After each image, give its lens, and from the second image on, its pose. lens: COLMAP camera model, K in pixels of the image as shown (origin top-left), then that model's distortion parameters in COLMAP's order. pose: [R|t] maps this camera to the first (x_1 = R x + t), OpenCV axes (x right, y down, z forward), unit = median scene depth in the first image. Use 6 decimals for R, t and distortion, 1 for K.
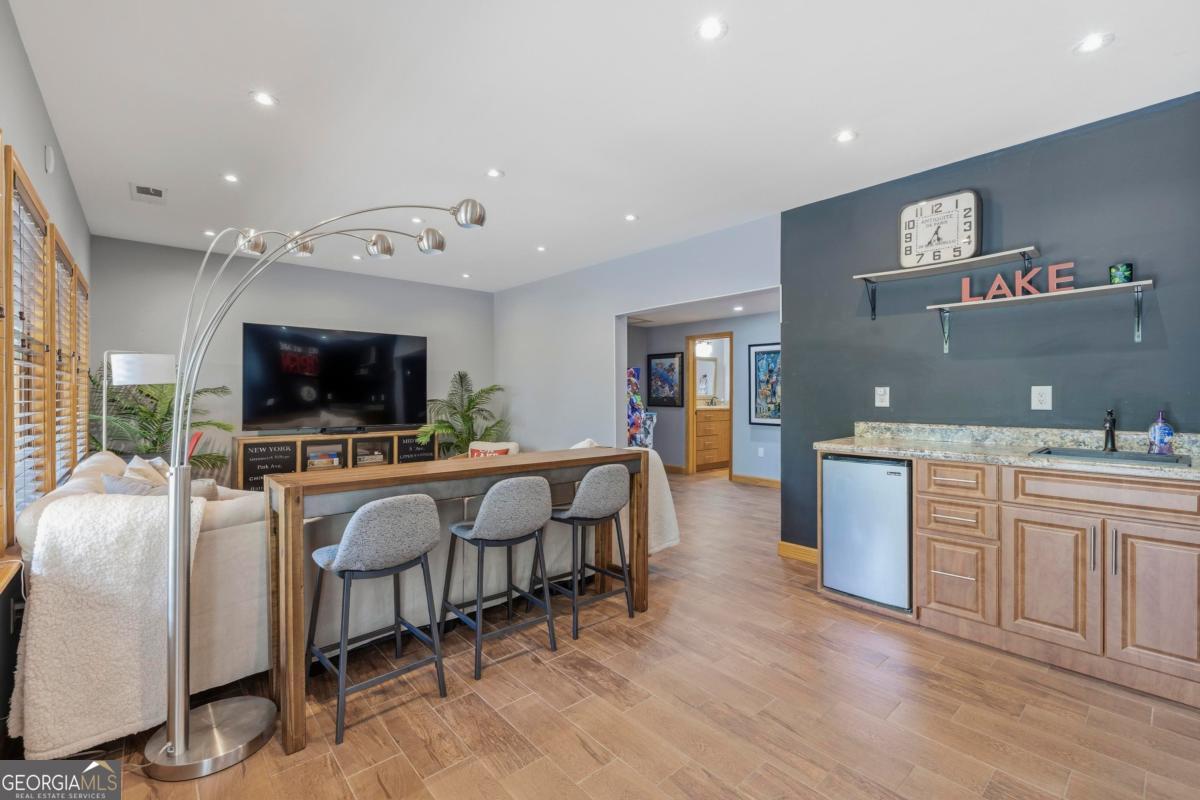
lens RADIAL K [[511.5, 0, 593.5], [0, 511.5, 393.3], [0, 0, 1]] dist [0.000062, 0.000022]
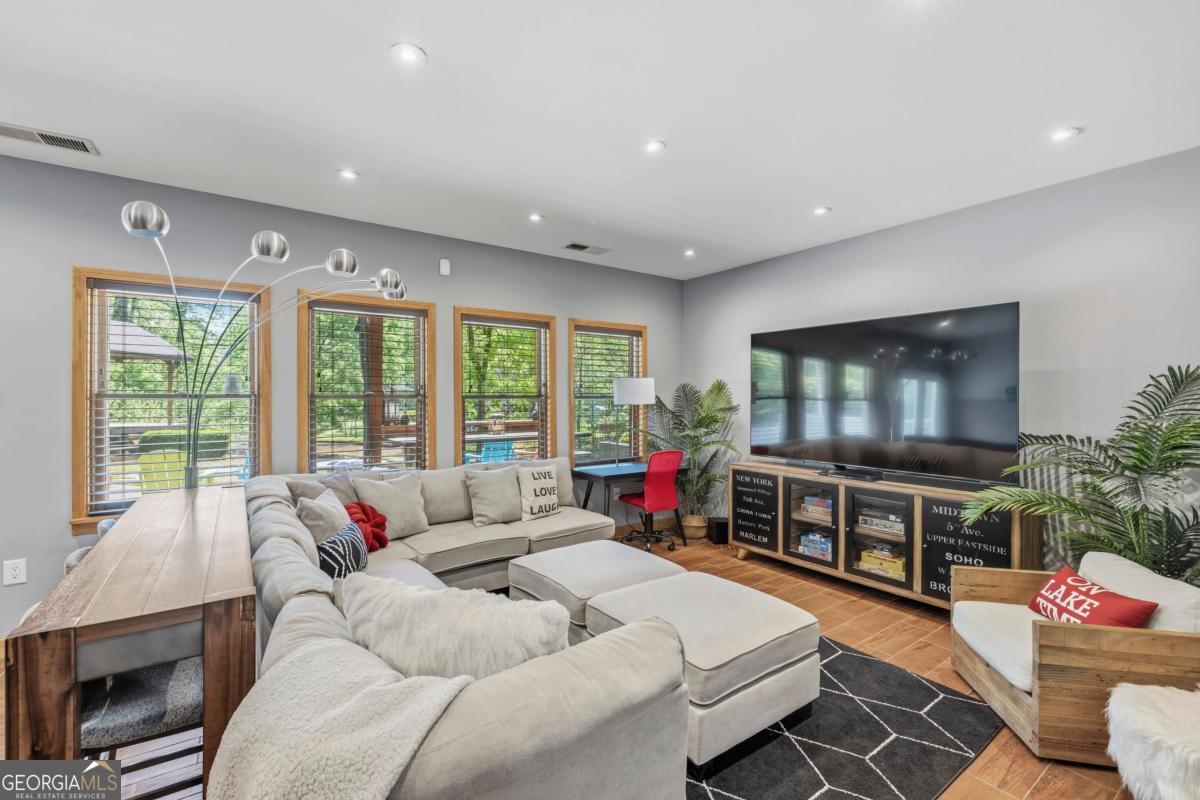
lens RADIAL K [[510.6, 0, 600.0], [0, 510.6, 400.0], [0, 0, 1]] dist [0.001180, -0.000068]
pose [[-0.100235, 0.002293, -0.994961, 0.224783], [-0.003443, 0.999991, 0.002651, -0.023590], [0.994958, 0.003692, -0.100226, 0.810411]]
